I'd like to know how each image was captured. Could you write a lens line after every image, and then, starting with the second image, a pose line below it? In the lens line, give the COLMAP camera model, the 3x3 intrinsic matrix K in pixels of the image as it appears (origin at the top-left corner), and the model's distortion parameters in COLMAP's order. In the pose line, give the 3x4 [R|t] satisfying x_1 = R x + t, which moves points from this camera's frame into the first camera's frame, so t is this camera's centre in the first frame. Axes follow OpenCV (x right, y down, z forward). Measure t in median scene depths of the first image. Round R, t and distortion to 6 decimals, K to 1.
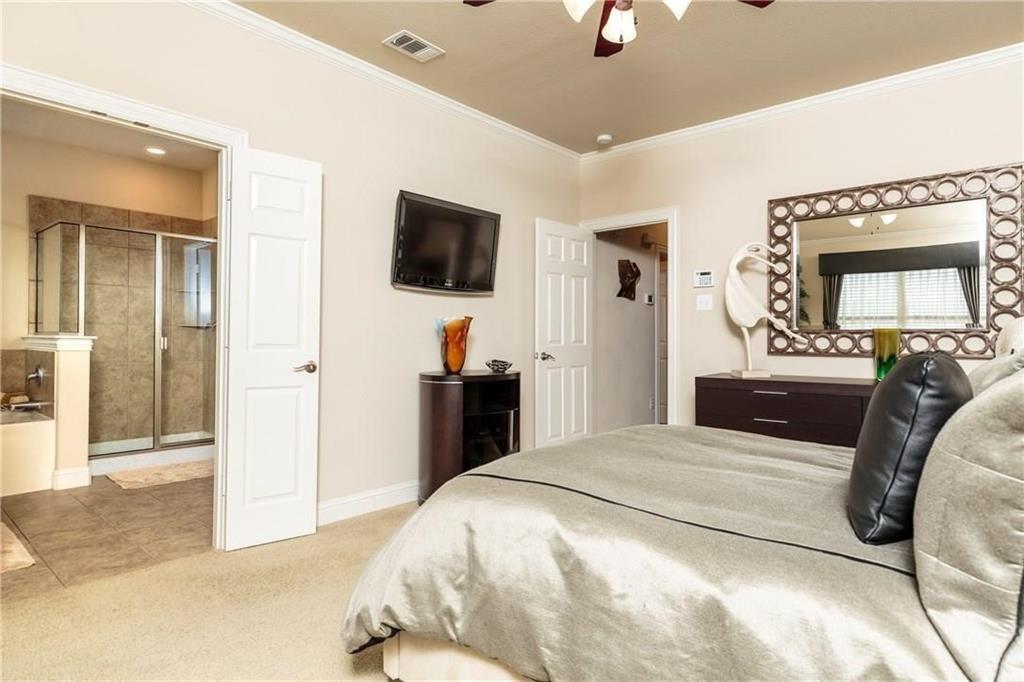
lens RADIAL K [[565.2, 0, 512.2], [0, 565.2, 335.8], [0, 0, 1]] dist [0.004198, -0.000820]
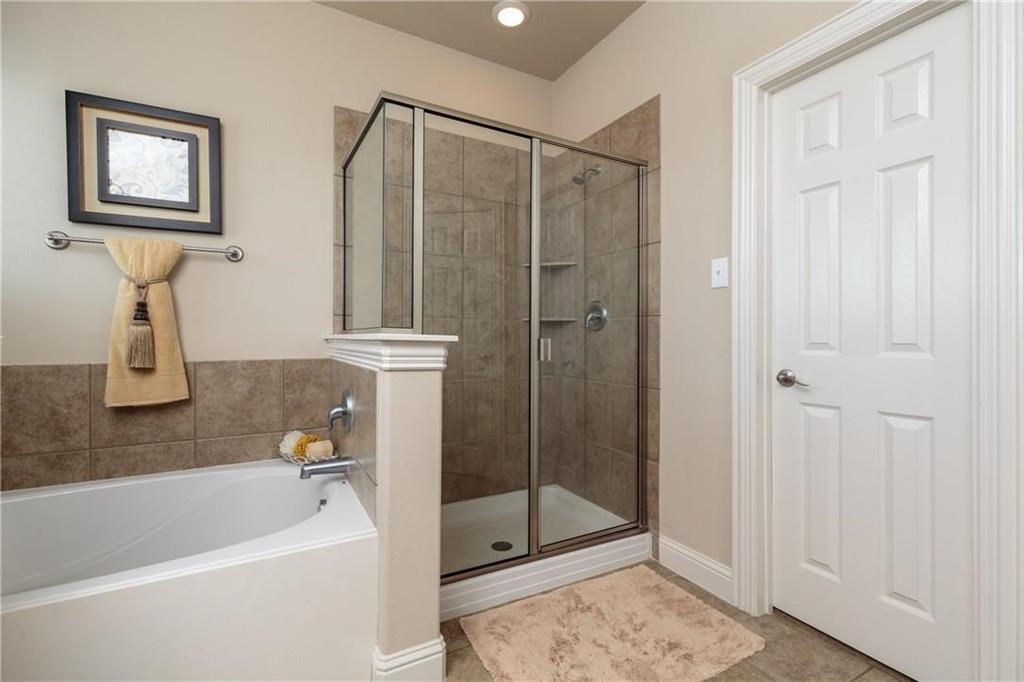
lens RADIAL K [[455.5, 0, 515.6], [0, 455.5, 336.5], [0, 0, 1]] dist [0.000887, -0.000622]
pose [[0.942287, -0.003136, -0.334790, -0.492718], [0.002365, 0.999994, -0.002711, 0.002289], [0.334797, 0.001763, 0.942289, 0.589775]]
